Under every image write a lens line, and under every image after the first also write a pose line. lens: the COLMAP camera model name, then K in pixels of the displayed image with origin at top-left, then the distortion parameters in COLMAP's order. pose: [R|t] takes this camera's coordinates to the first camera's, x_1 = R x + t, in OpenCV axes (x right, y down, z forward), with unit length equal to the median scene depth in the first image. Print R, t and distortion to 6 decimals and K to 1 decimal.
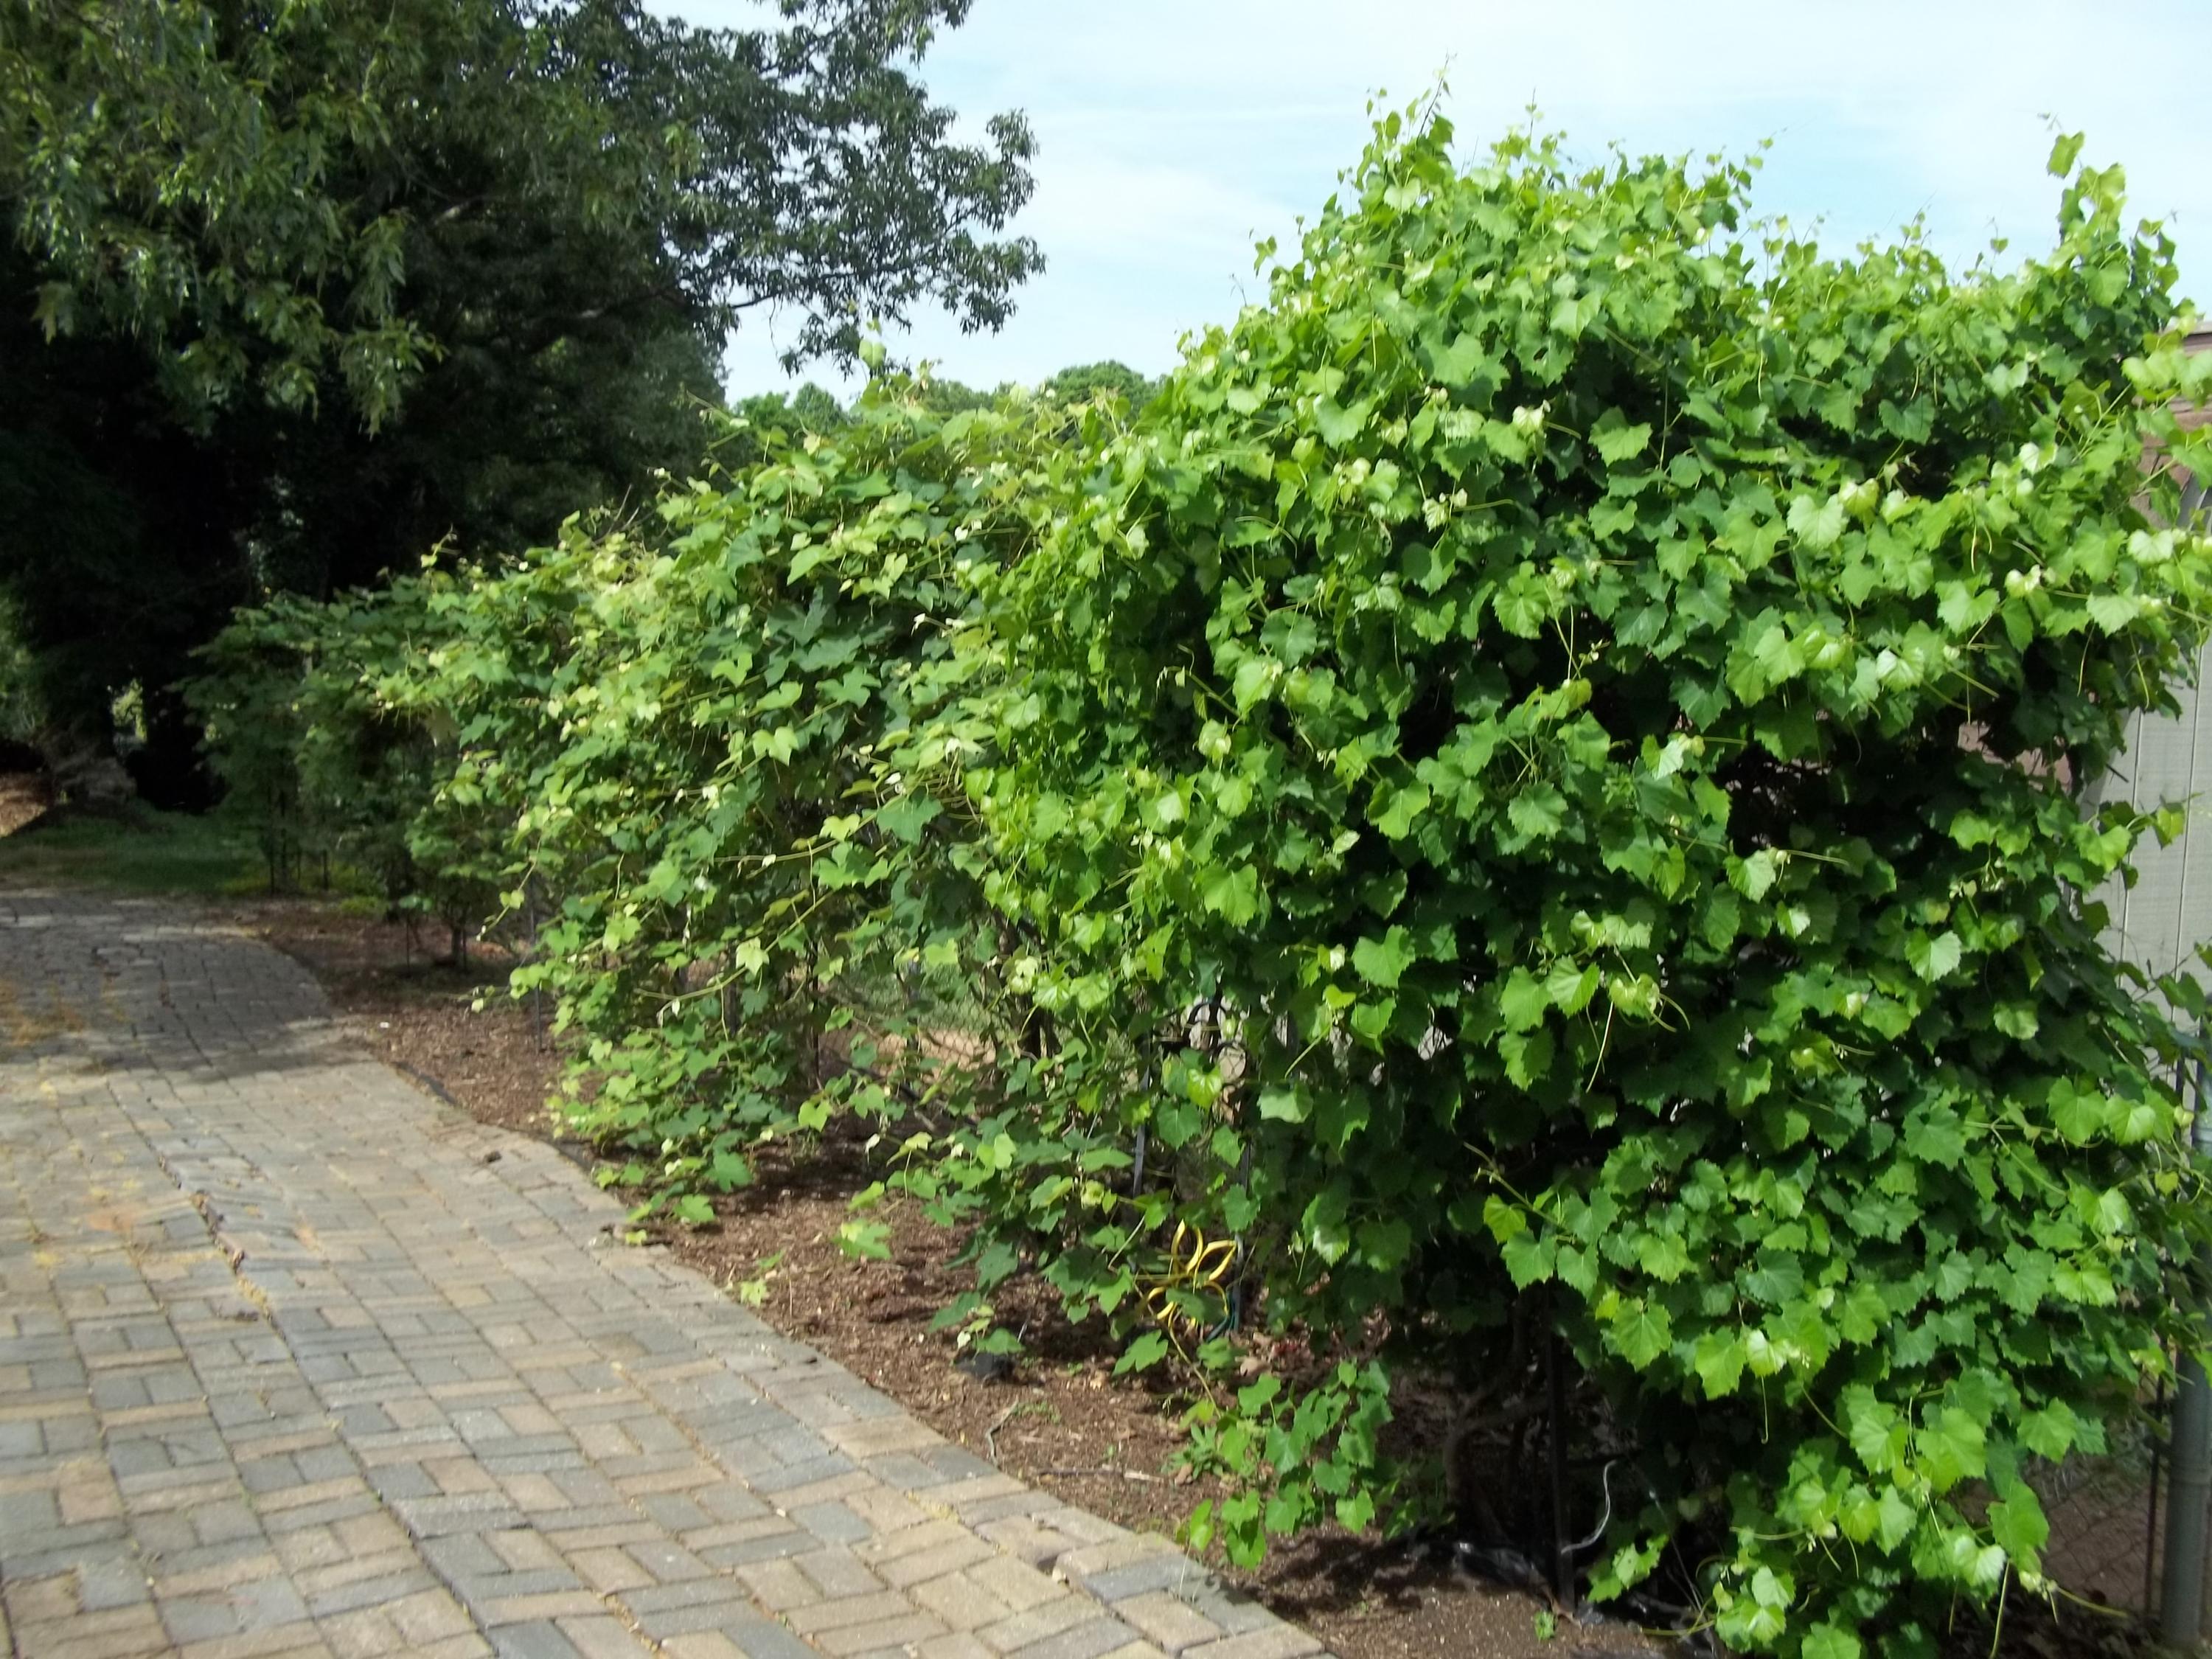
lens RADIAL K [[2067.5, 0, 1083.8], [0, 2067.5, 740.6], [0, 0, 1]] dist [-0.002743, 0.008586]
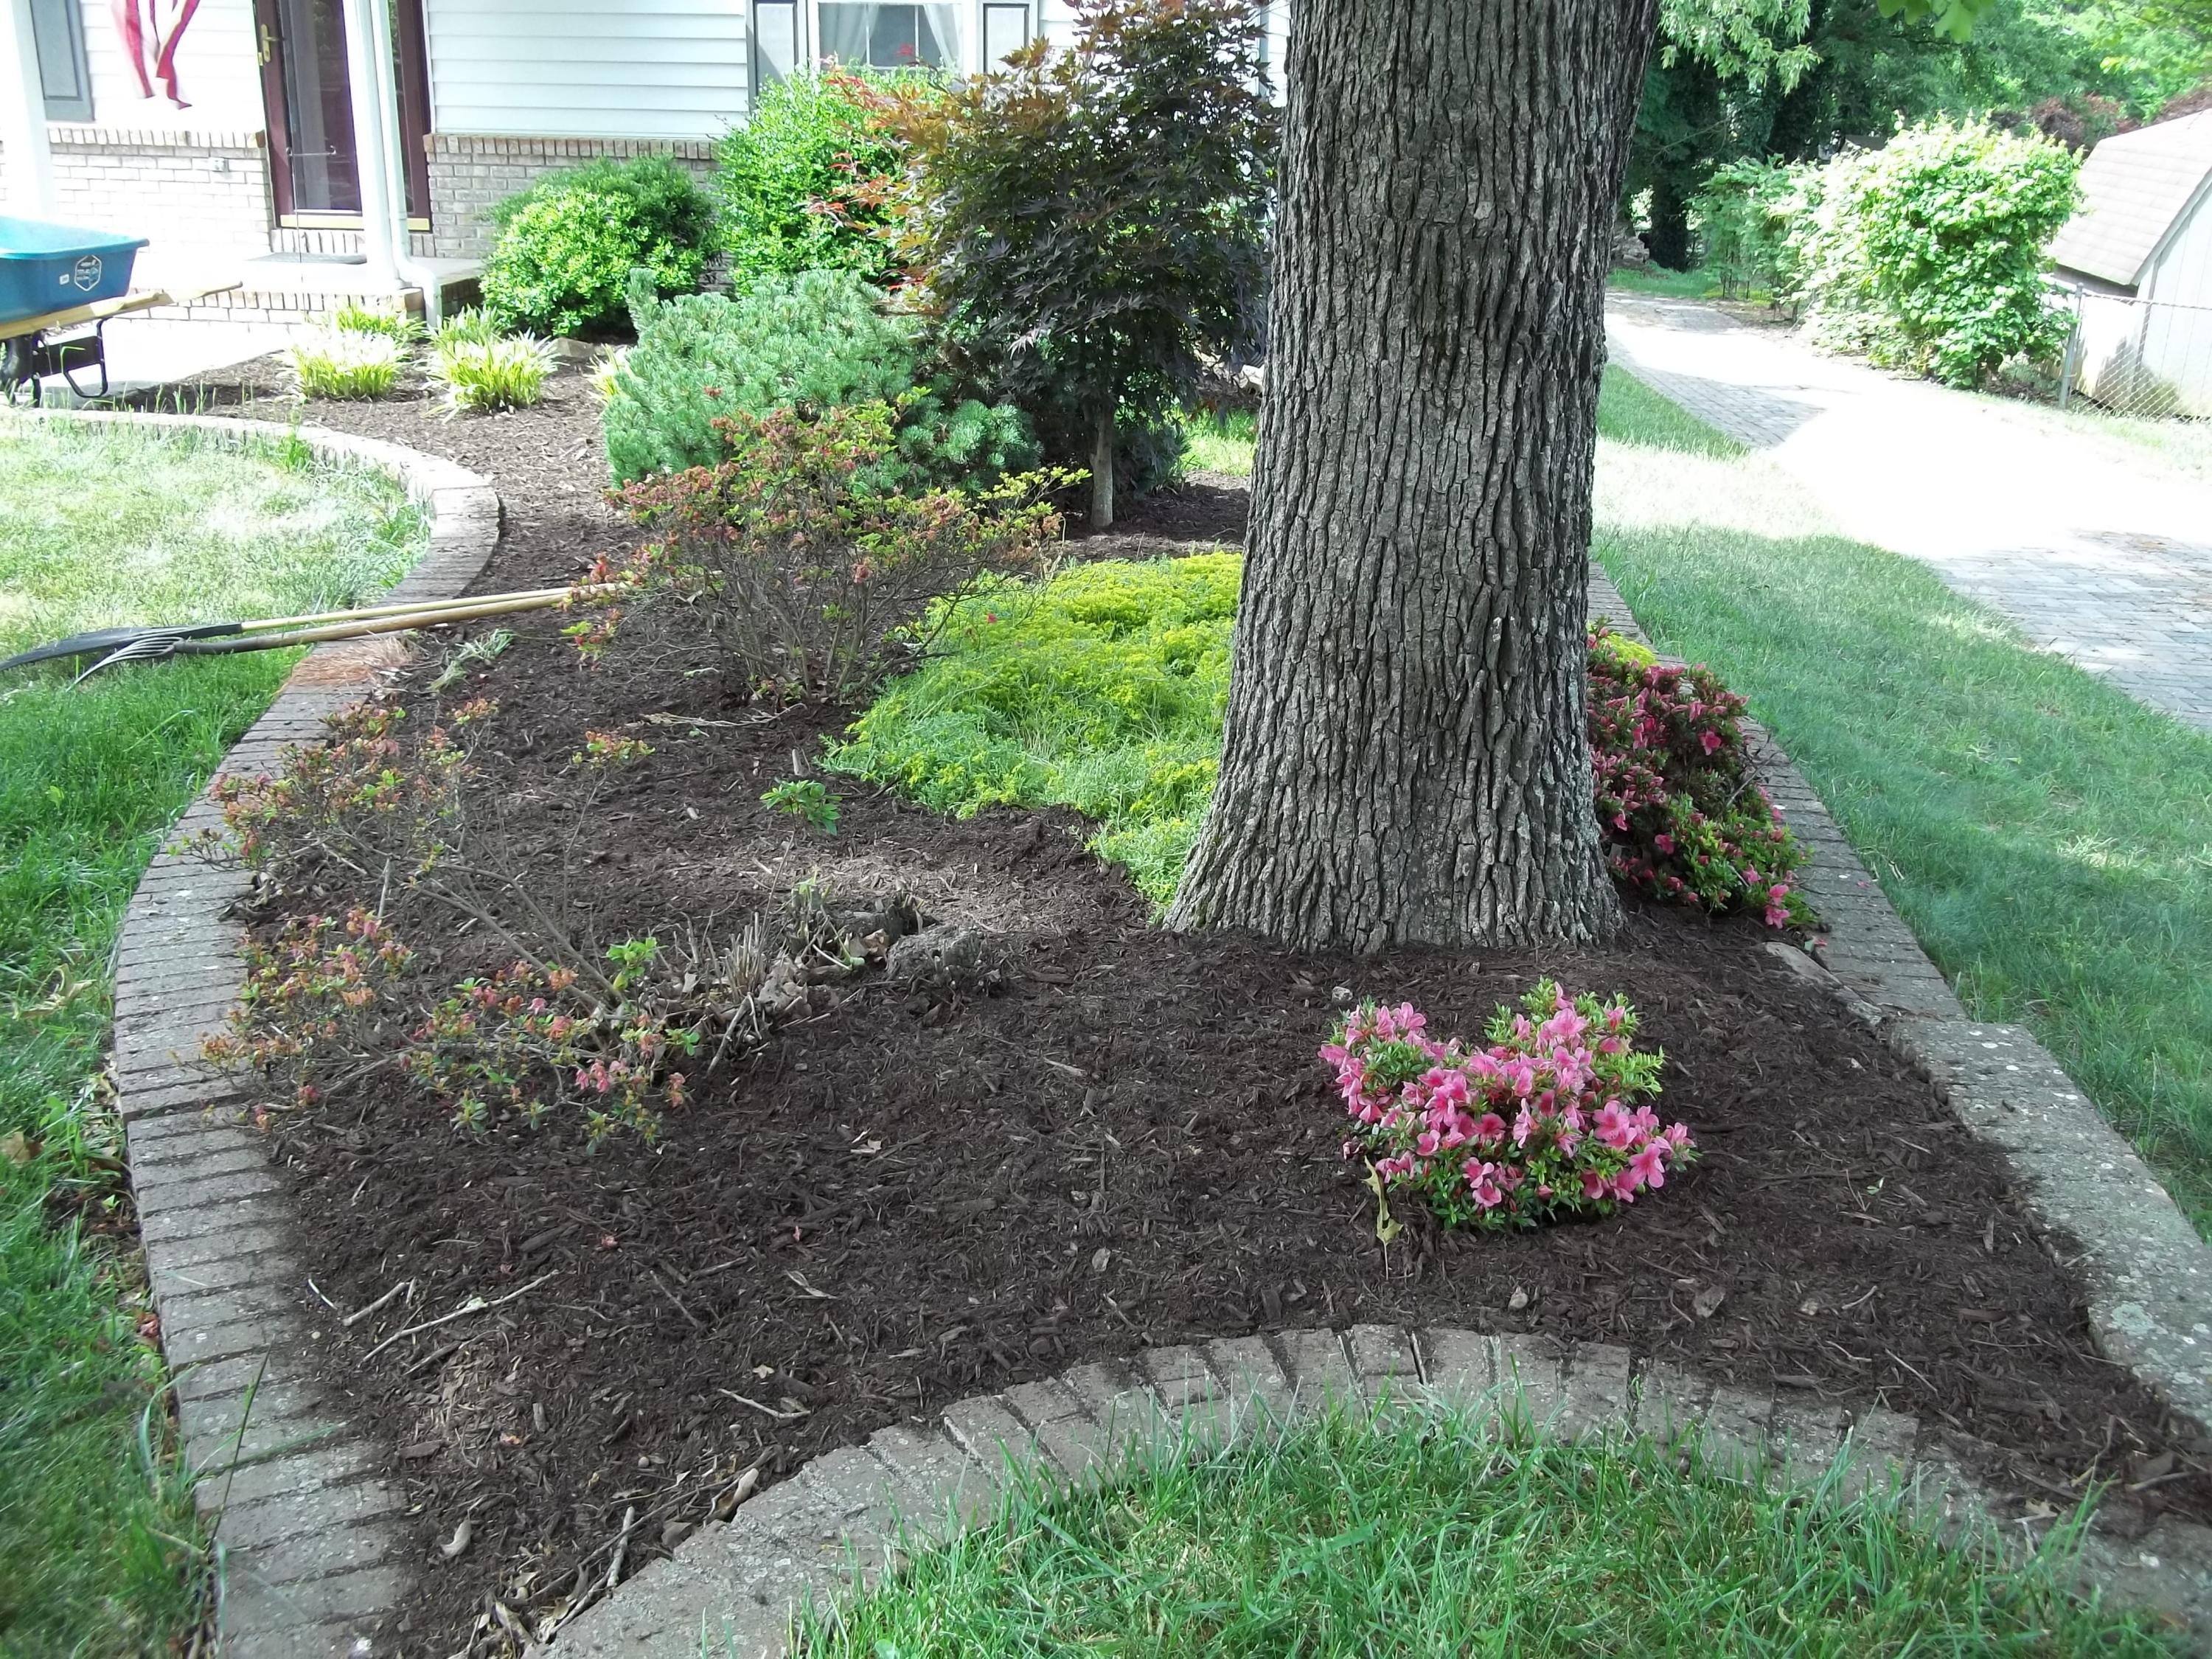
lens RADIAL K [[2038.3, 0, 1106.0], [0, 2038.3, 829.5], [0, 0, 1]] dist [-0.027933, -0.016411]
pose [[0.792479, 0.200343, -0.576055, 1.172663], [-0.031026, 0.956529, 0.289983, 0.021936], [0.609109, -0.211933, 0.764245, -3.093719]]
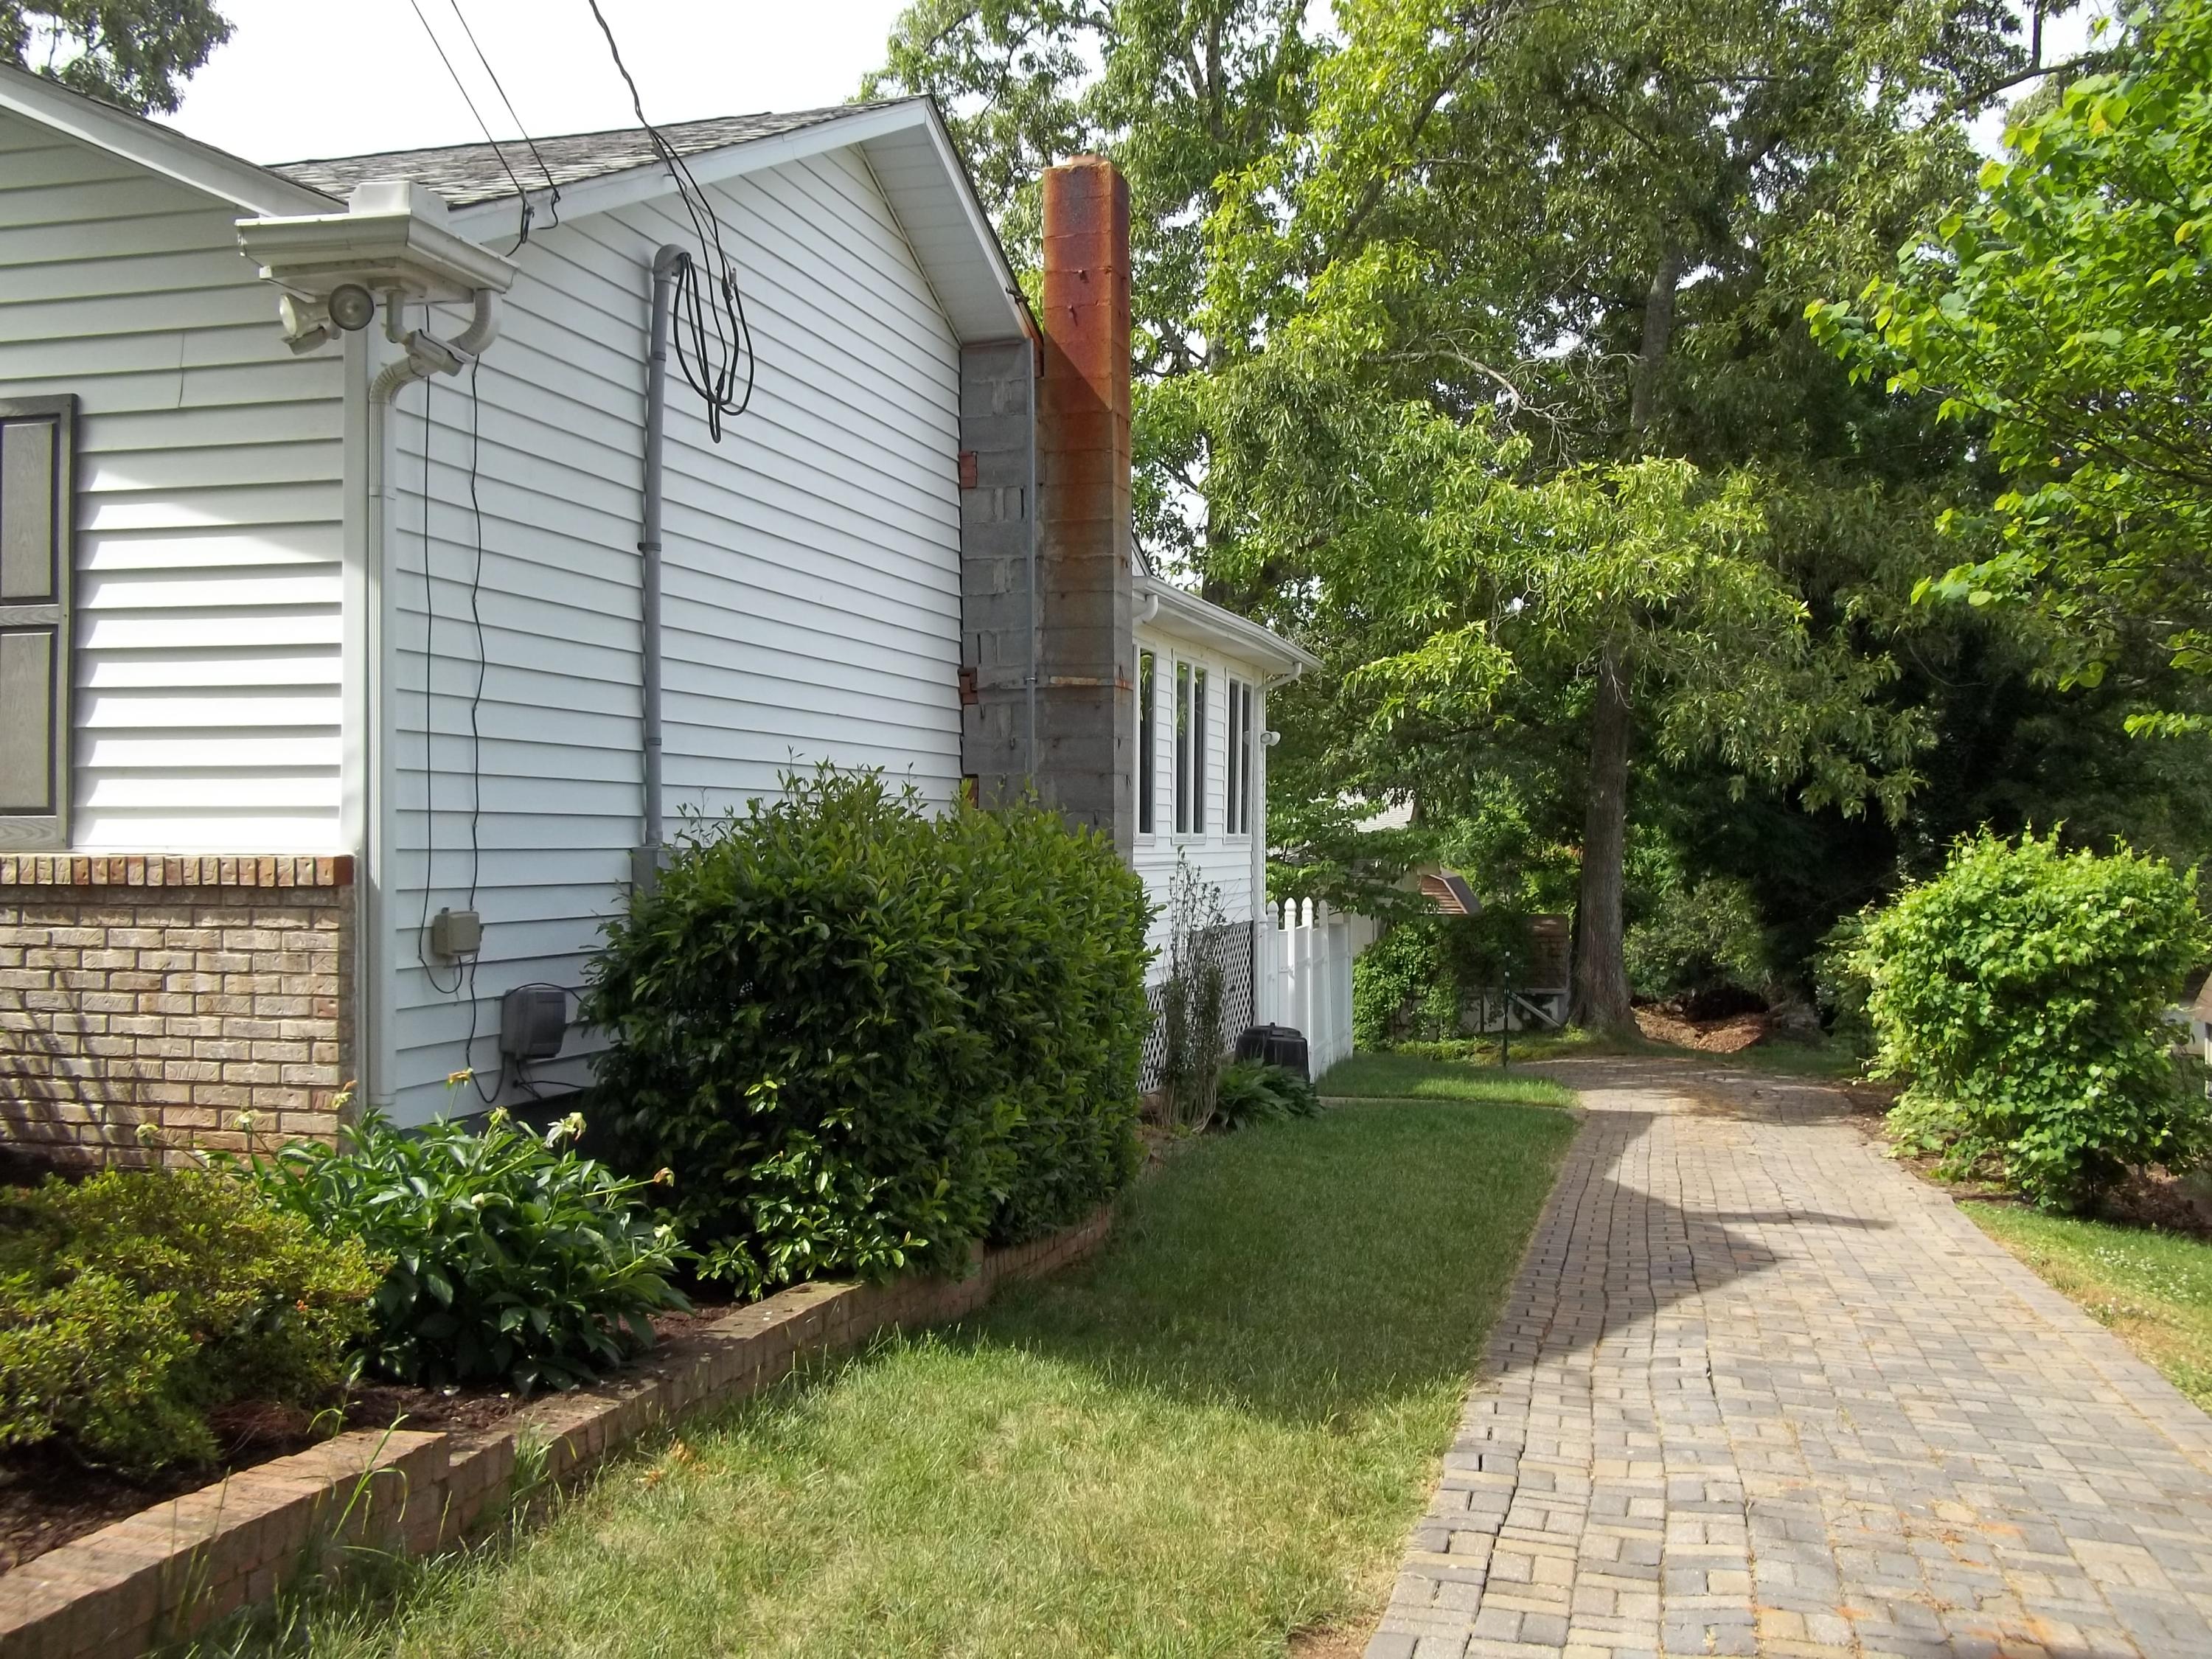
lens RADIAL K [[2120.1, 0, 1106.0], [0, 2120.1, 829.5], [0, 0, 1]] dist [-0.020122, 0.031287]
pose [[0.705513, -0.031148, -0.708012, 1.139716], [-0.026546, 0.997171, -0.070321, 0.020202], [0.708199, 0.068407, 0.702691, -1.921957]]
